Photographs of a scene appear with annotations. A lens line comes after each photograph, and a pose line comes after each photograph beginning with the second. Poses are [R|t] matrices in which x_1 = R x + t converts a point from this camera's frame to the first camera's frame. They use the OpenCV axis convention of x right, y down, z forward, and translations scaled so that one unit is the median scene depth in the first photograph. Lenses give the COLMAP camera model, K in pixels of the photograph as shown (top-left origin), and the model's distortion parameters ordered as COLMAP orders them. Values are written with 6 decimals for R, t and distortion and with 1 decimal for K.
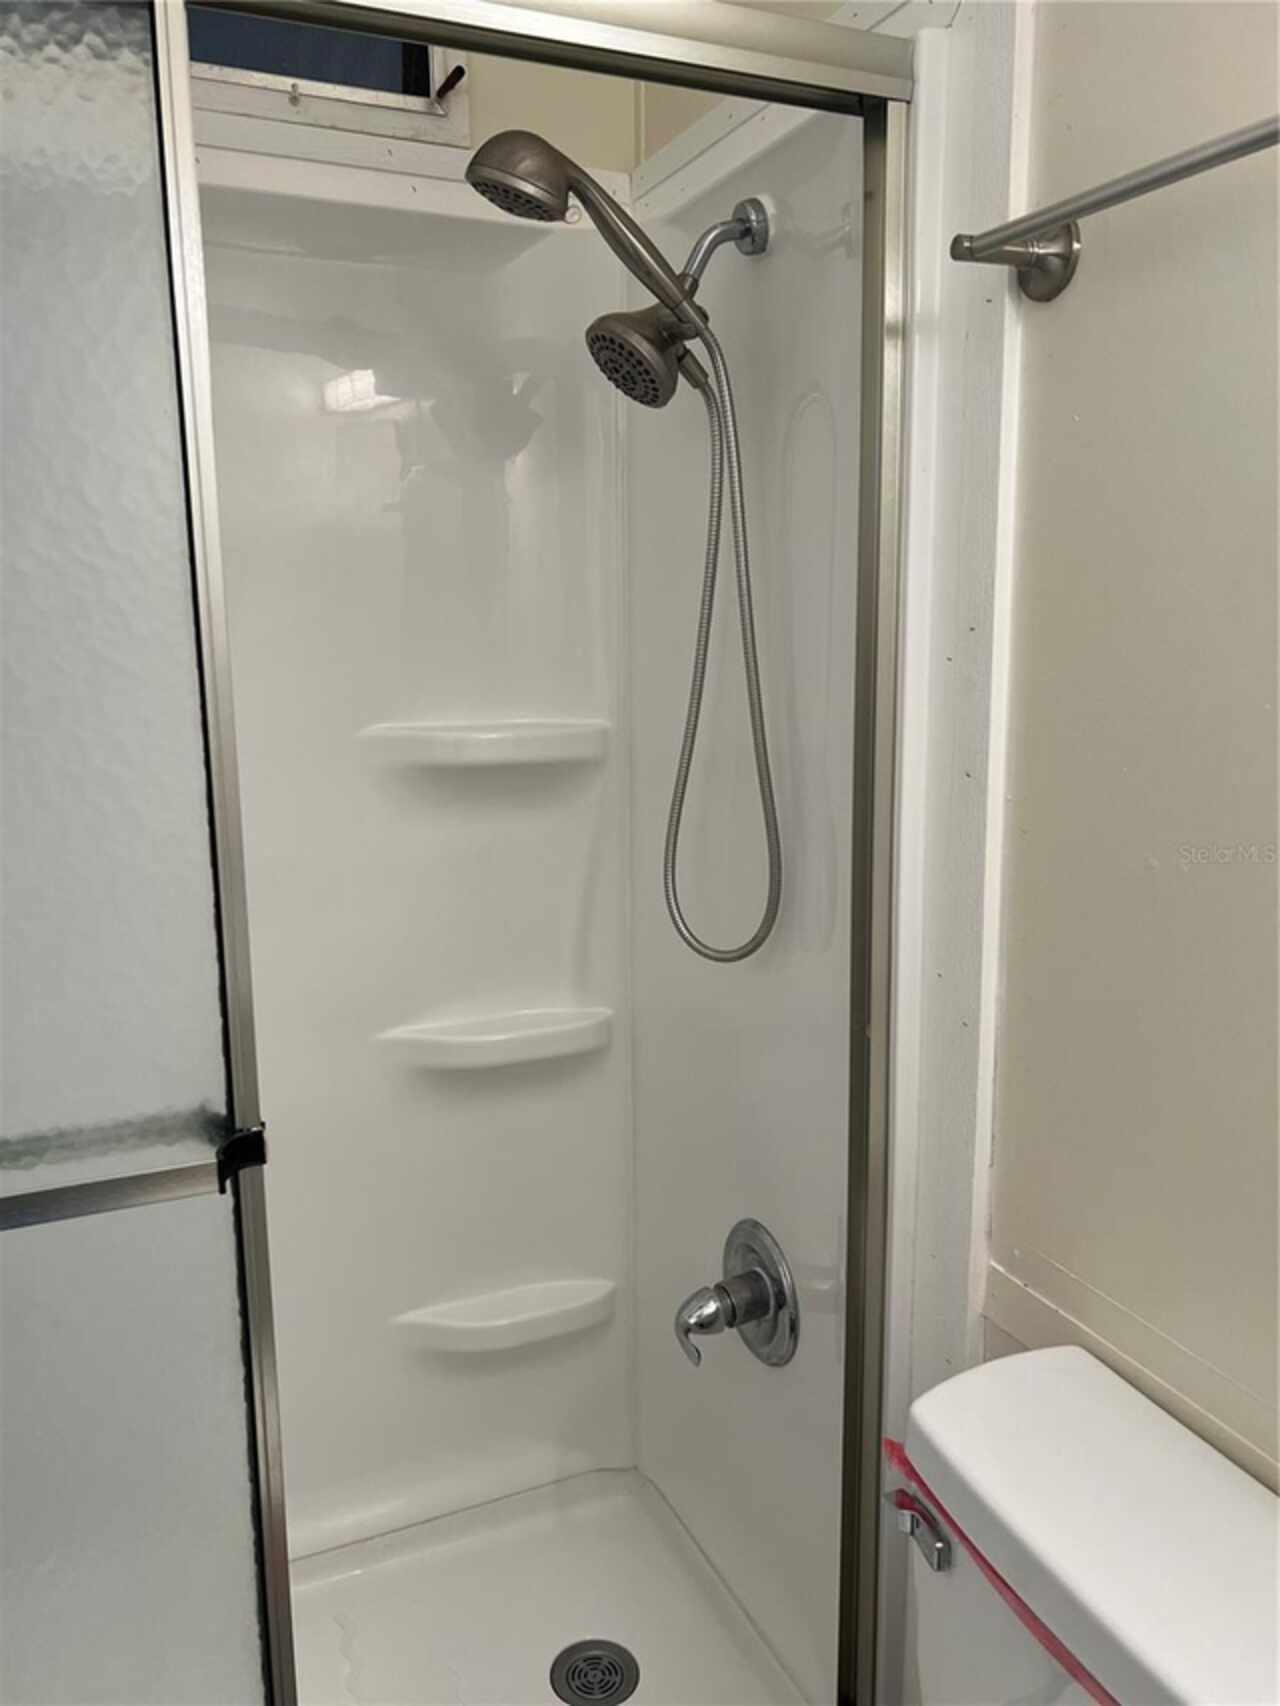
lens RADIAL K [[1297.2, 0, 641.2], [0, 1297.2, 846.5], [0, 0, 1]] dist [0.006143, -0.002747]
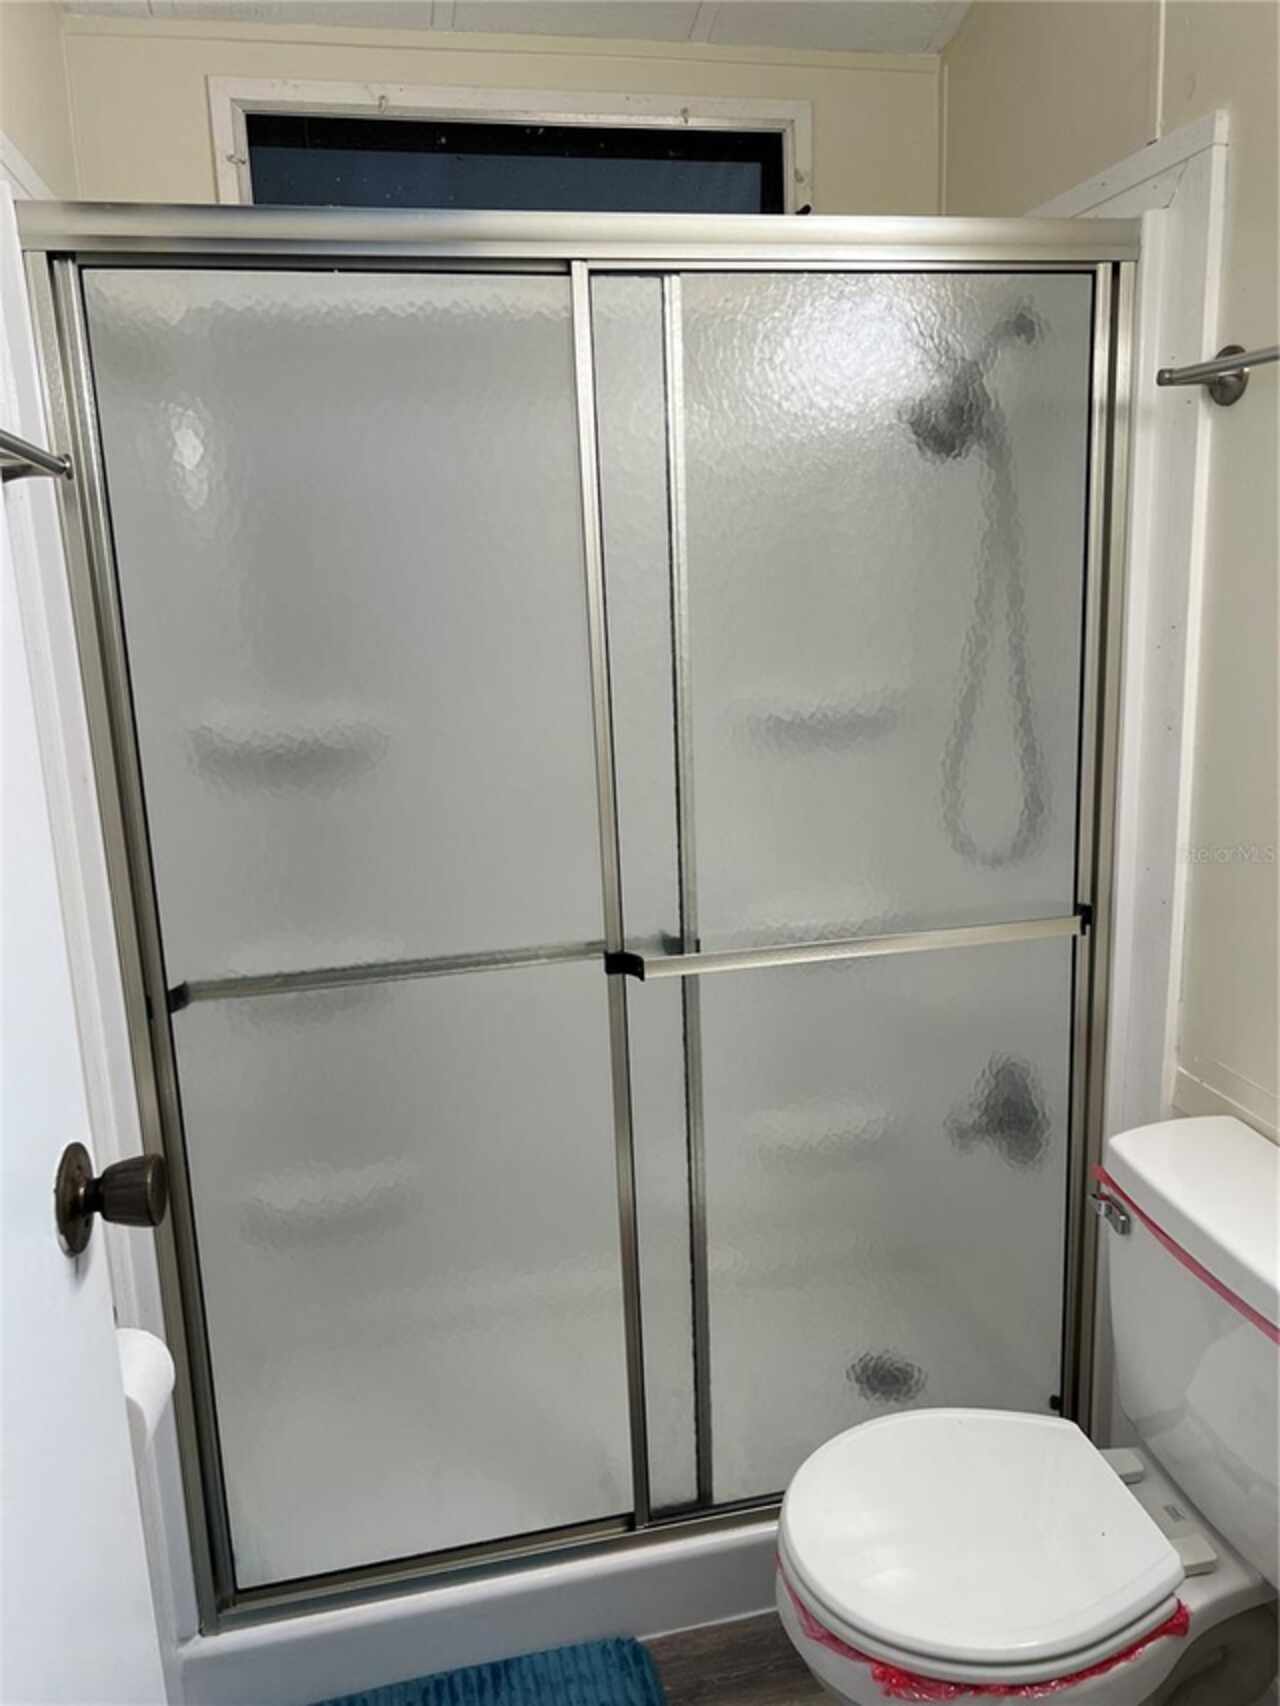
lens RADIAL K [[1297.2, 0, 652.5], [0, 1297.2, 871.0], [0, 0, 1]] dist [0.006143, -0.002747]
pose [[0.979891, 0.018118, -0.198711, -0.022346], [-0.007082, 0.998400, 0.056107, 0.027346], [0.199410, -0.053572, 0.978451, -0.563541]]
